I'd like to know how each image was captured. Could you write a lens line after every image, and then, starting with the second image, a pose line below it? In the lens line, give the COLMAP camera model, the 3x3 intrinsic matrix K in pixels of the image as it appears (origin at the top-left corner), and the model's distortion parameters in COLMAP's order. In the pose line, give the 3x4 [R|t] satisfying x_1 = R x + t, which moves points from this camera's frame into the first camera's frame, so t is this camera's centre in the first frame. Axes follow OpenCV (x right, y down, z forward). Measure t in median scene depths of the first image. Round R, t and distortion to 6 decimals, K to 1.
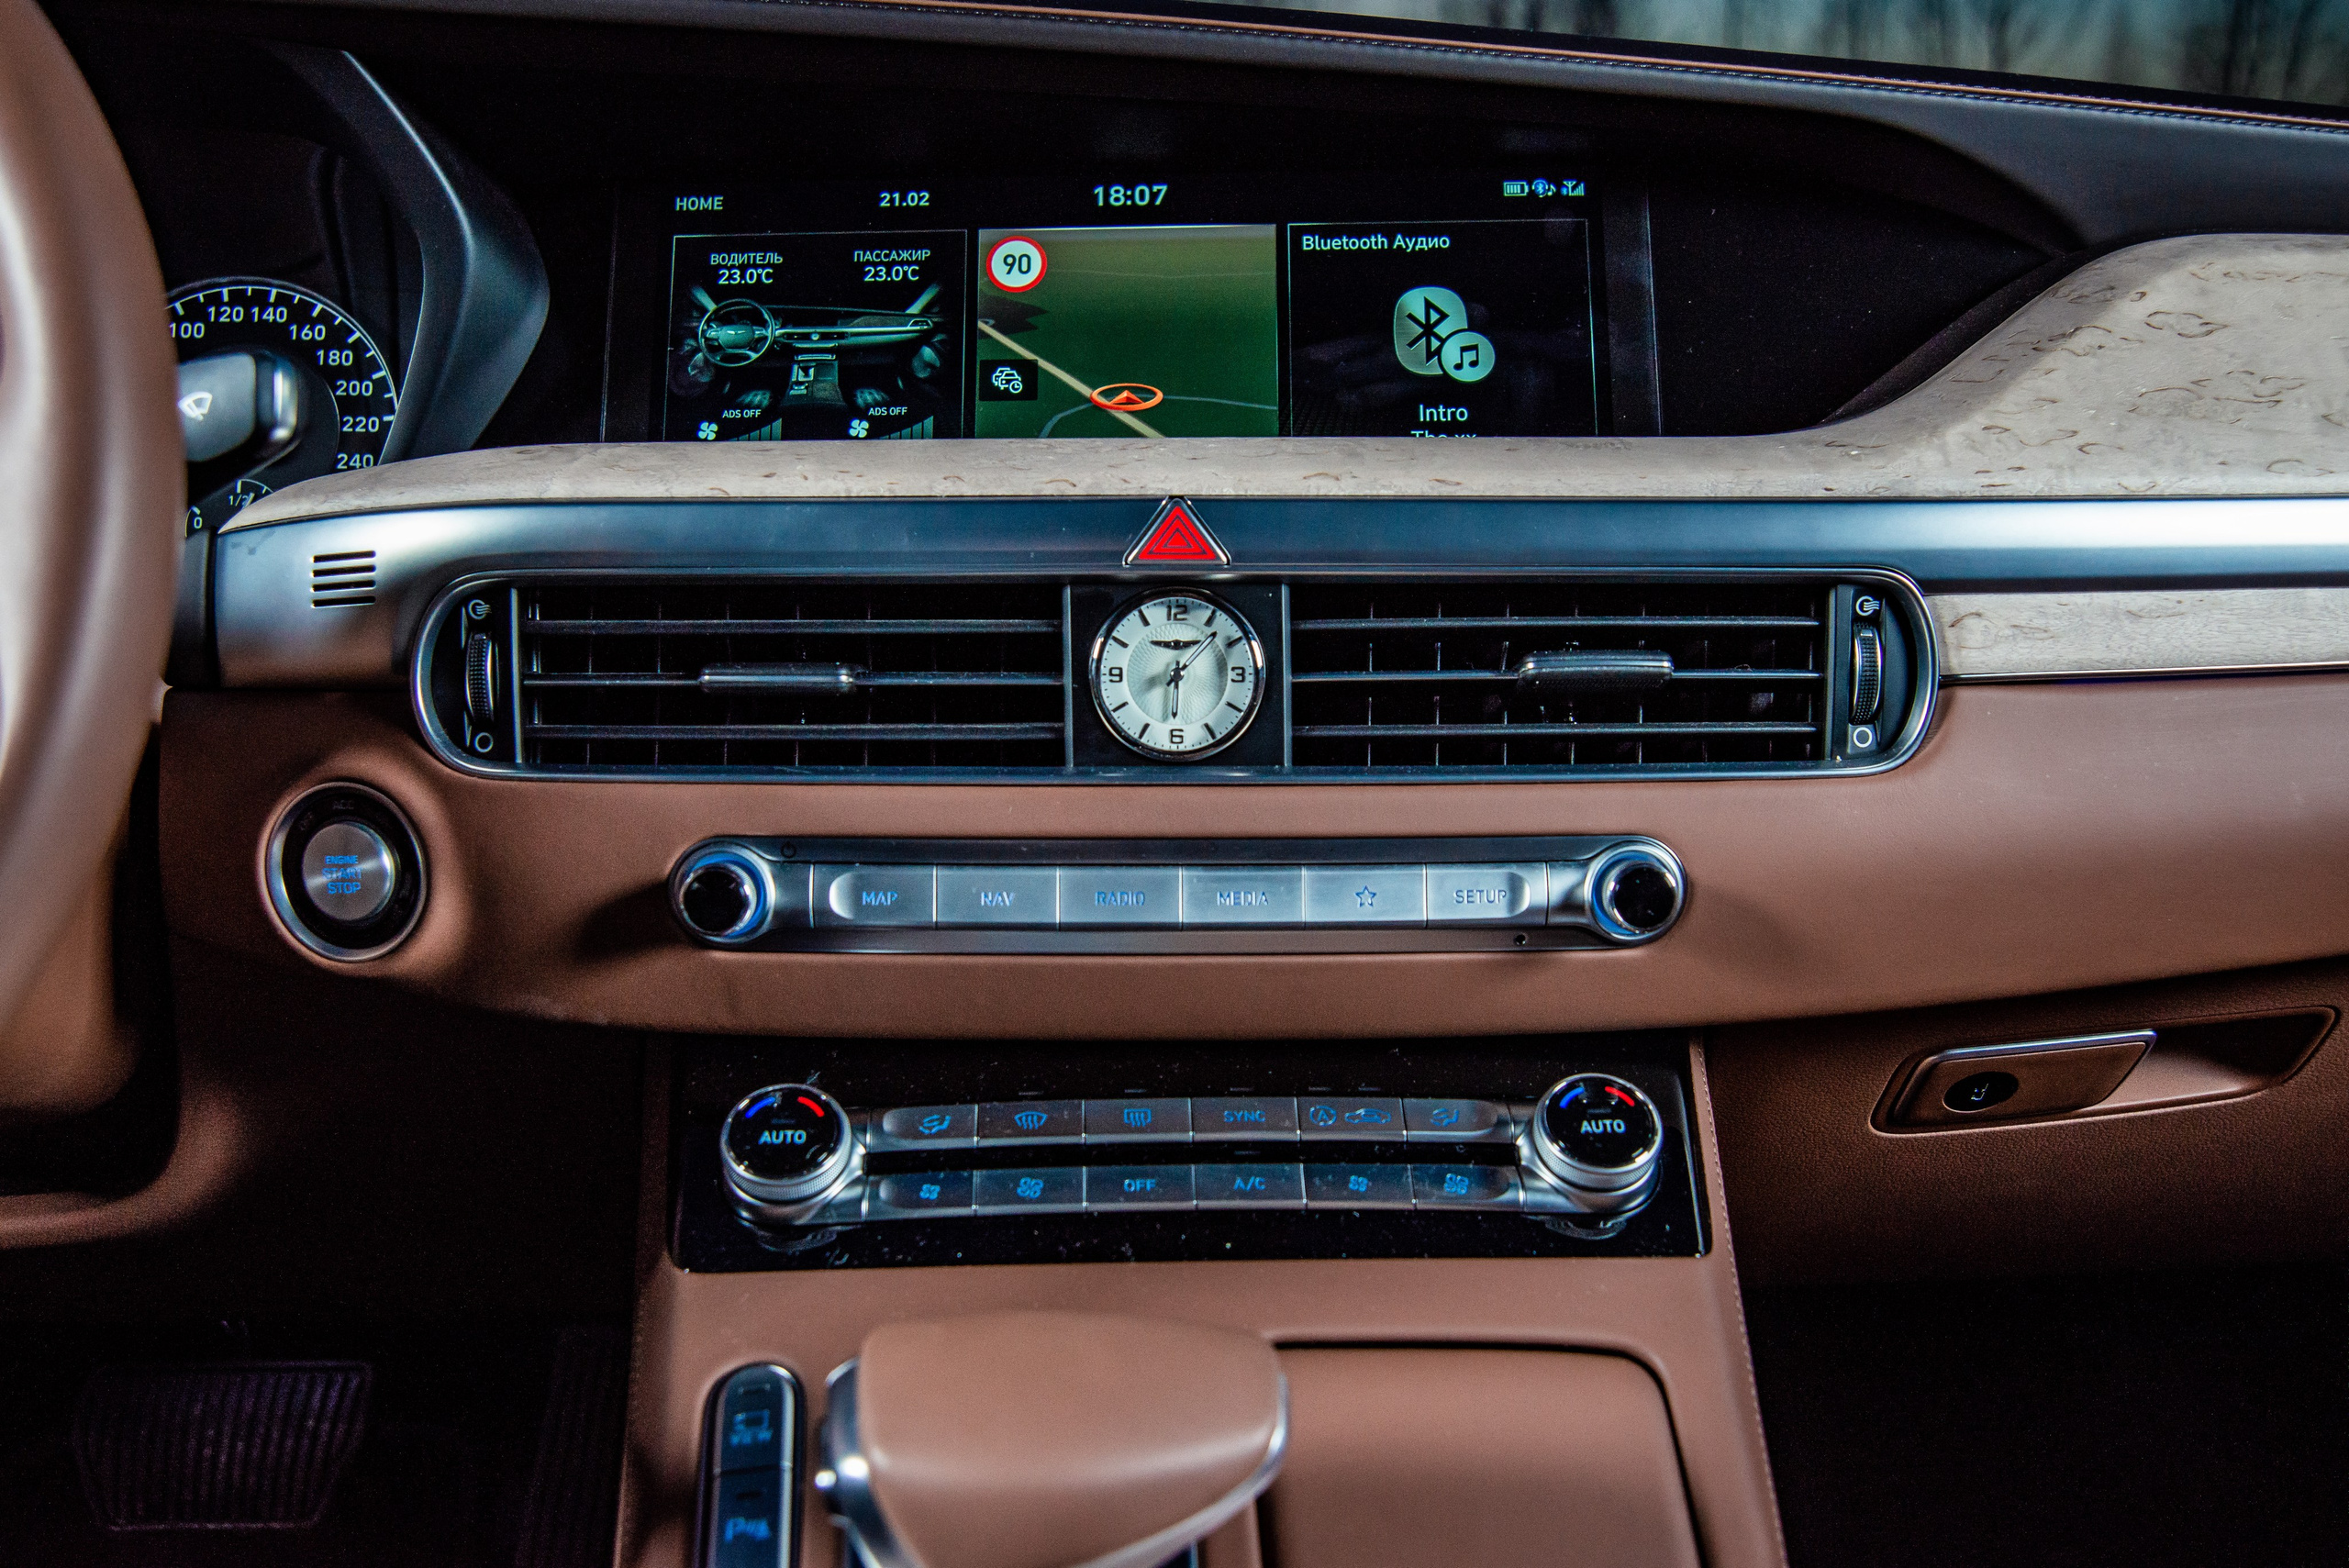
lens RADIAL K [[2379.3, 0, 1166.0], [0, 2379.3, 758.9], [0, 0, 1]] dist [-0.076116, 0.232066]
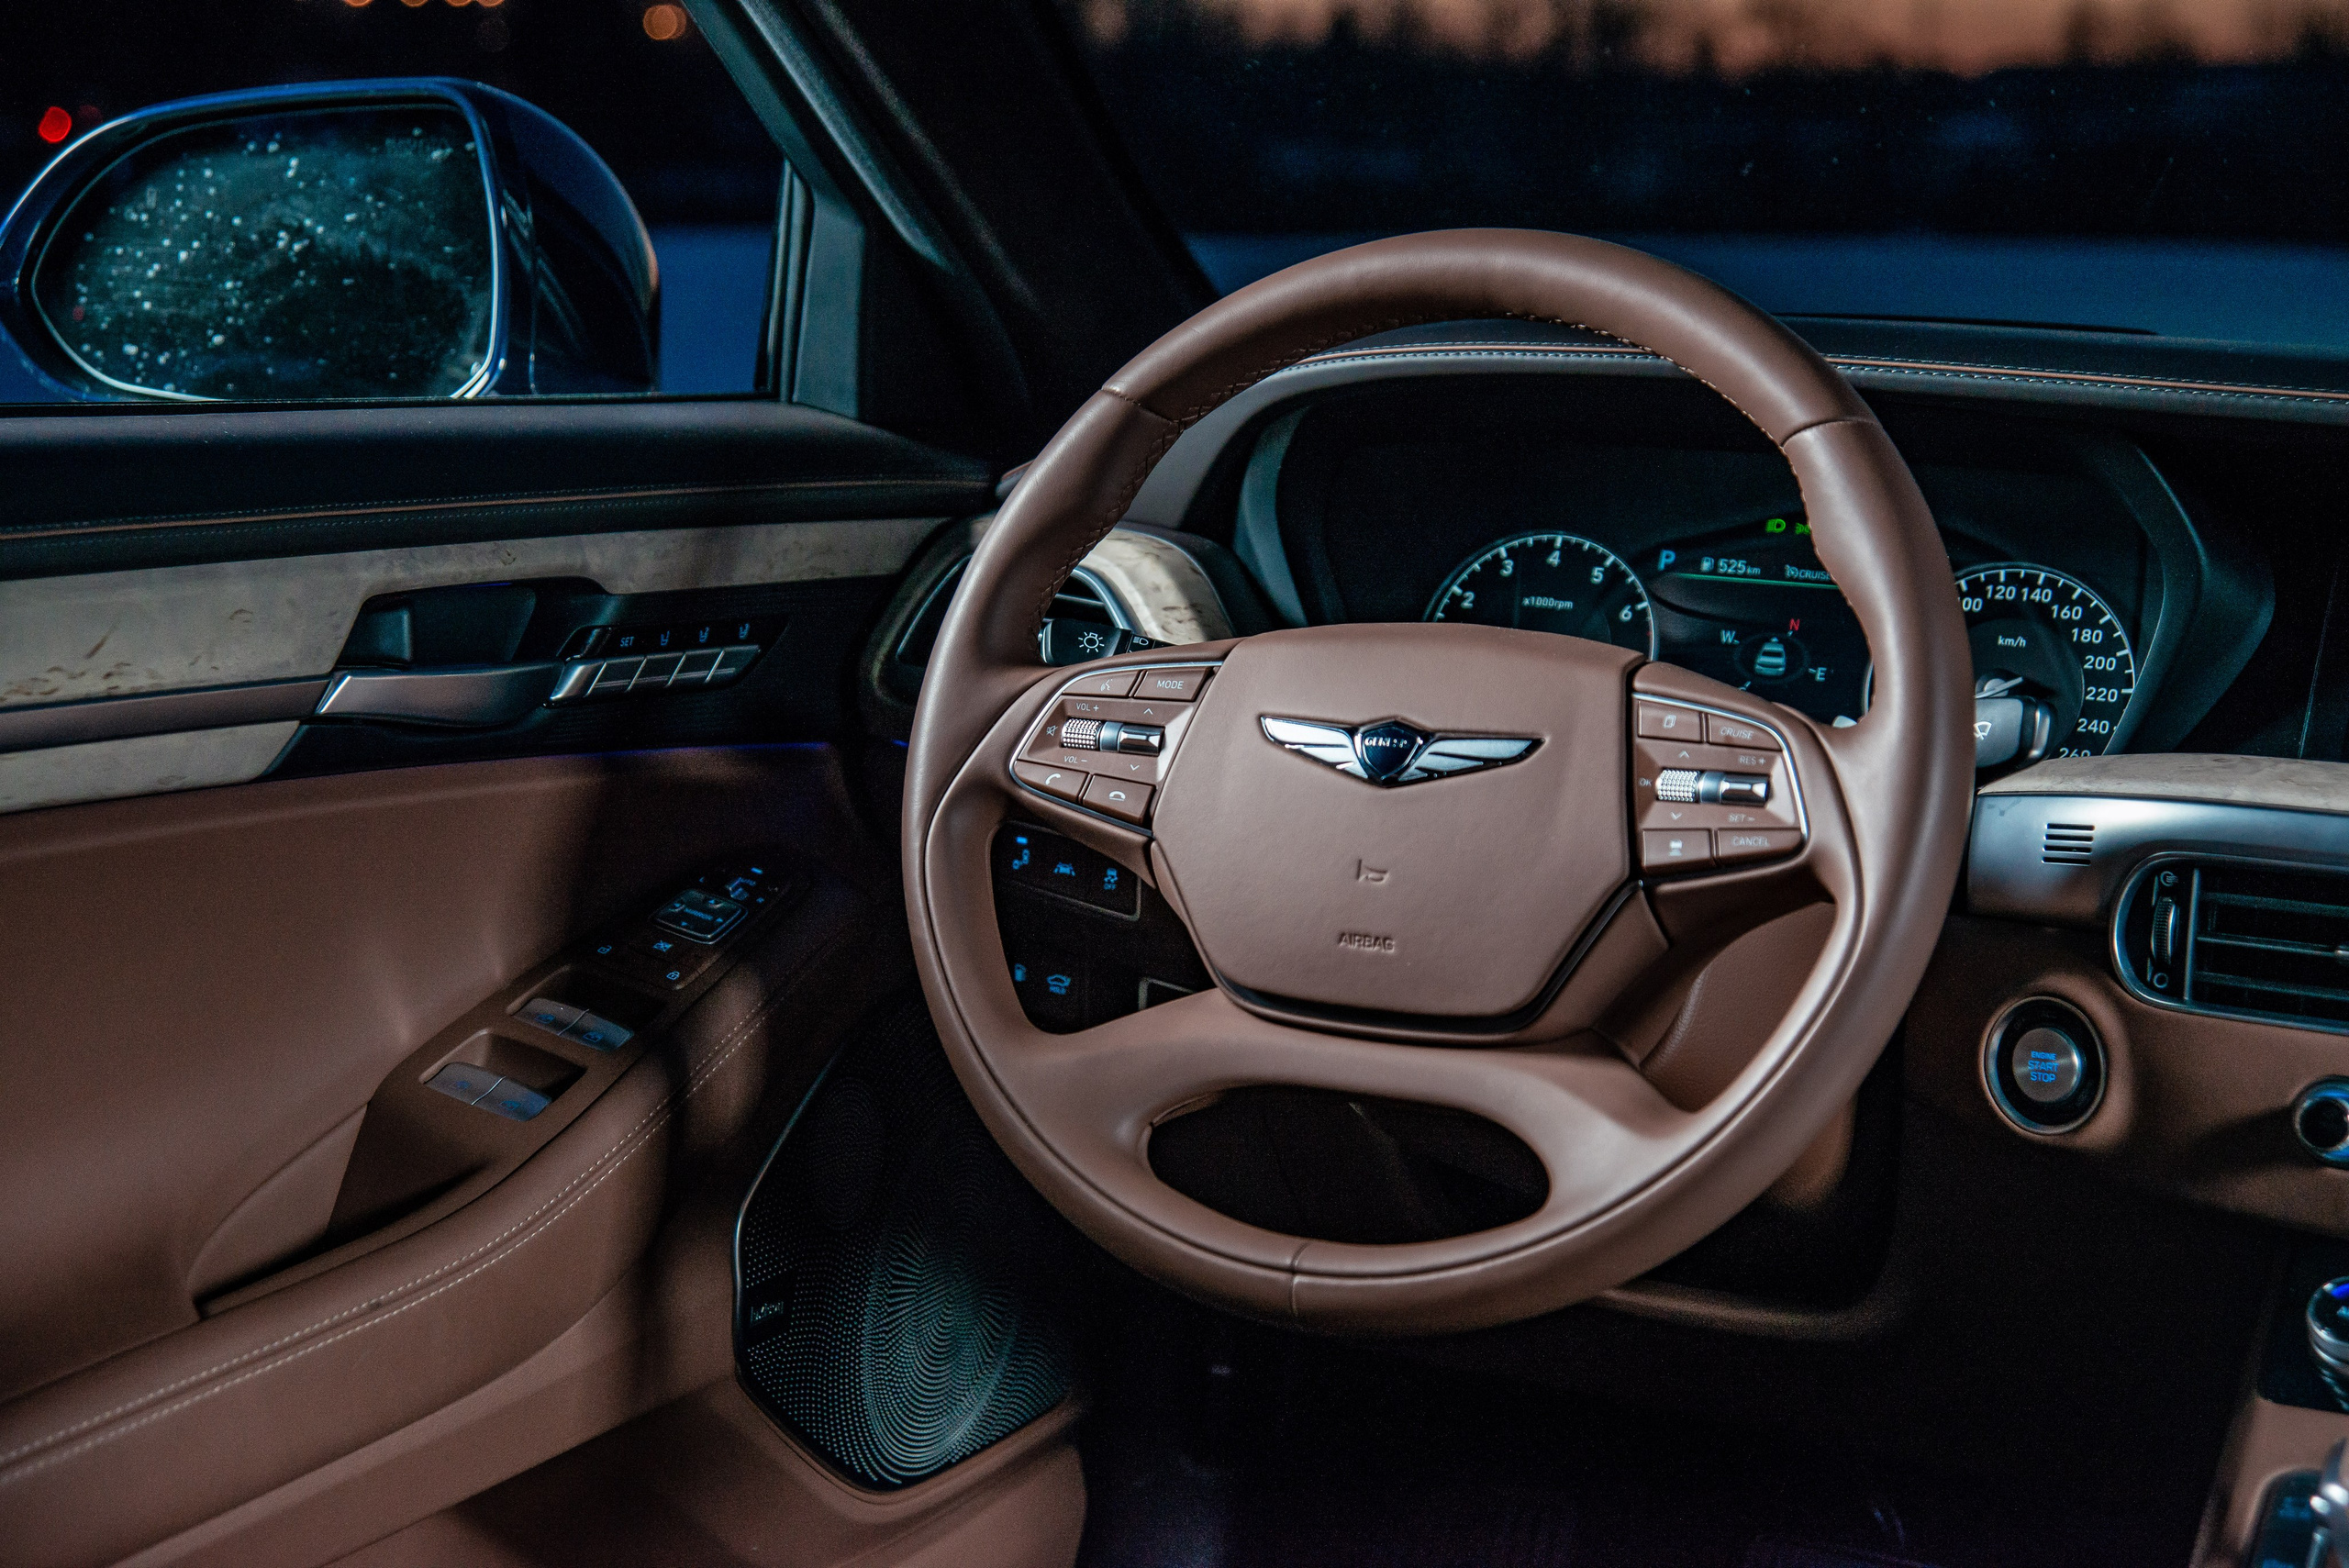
lens RADIAL K [[4285.3, 0, 1123.0], [0, 4285.3, 782.3], [0, 0, 1]] dist [0.145014, 1.061195]
pose [[0.846189, 0.093898, -0.524545, 0.466624], [-0.119105, 0.992777, -0.014423, -0.012691], [0.519402, 0.074681, 0.851261, -1.324704]]
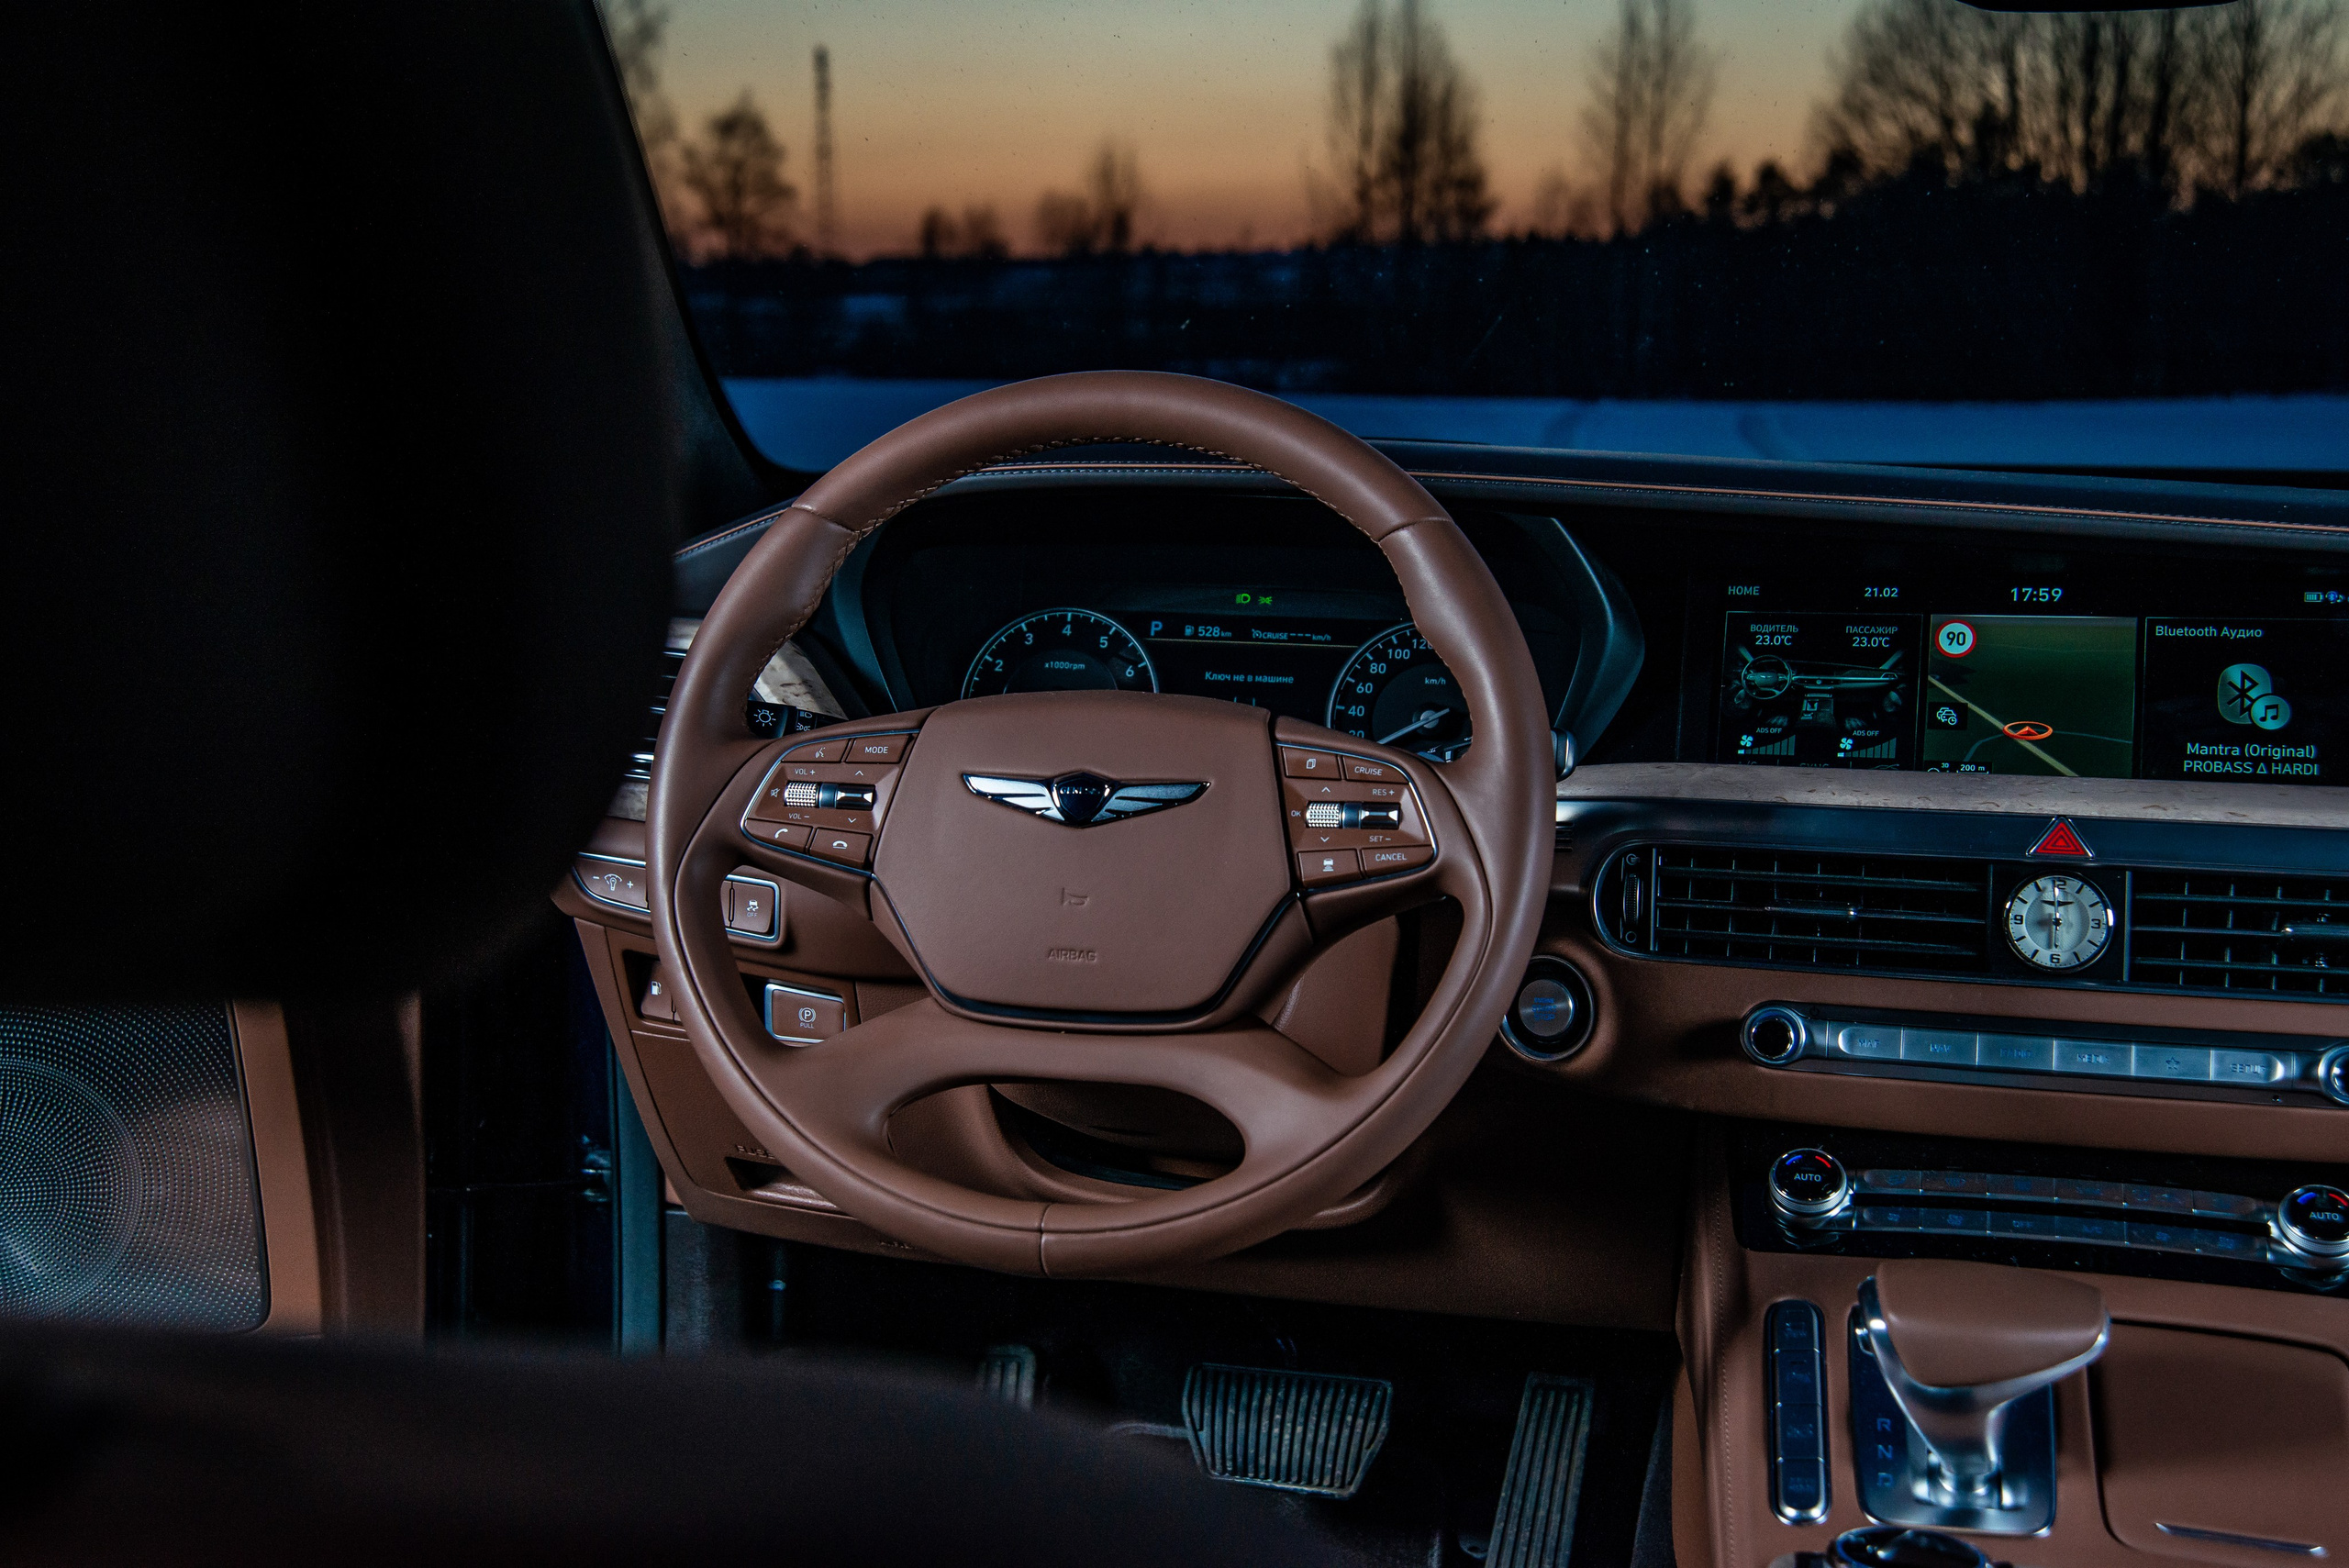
lens RADIAL K [[3057.7, 0, 1174.5], [0, 3057.7, 784.0], [0, 0, 1]] dist [-0.018353, 0.597769]
pose [[0.964653, 0.044936, -0.259663, -0.037808], [-0.055711, 0.997858, -0.034281, -0.023296], [0.257566, 0.047535, 0.965091, -1.212563]]
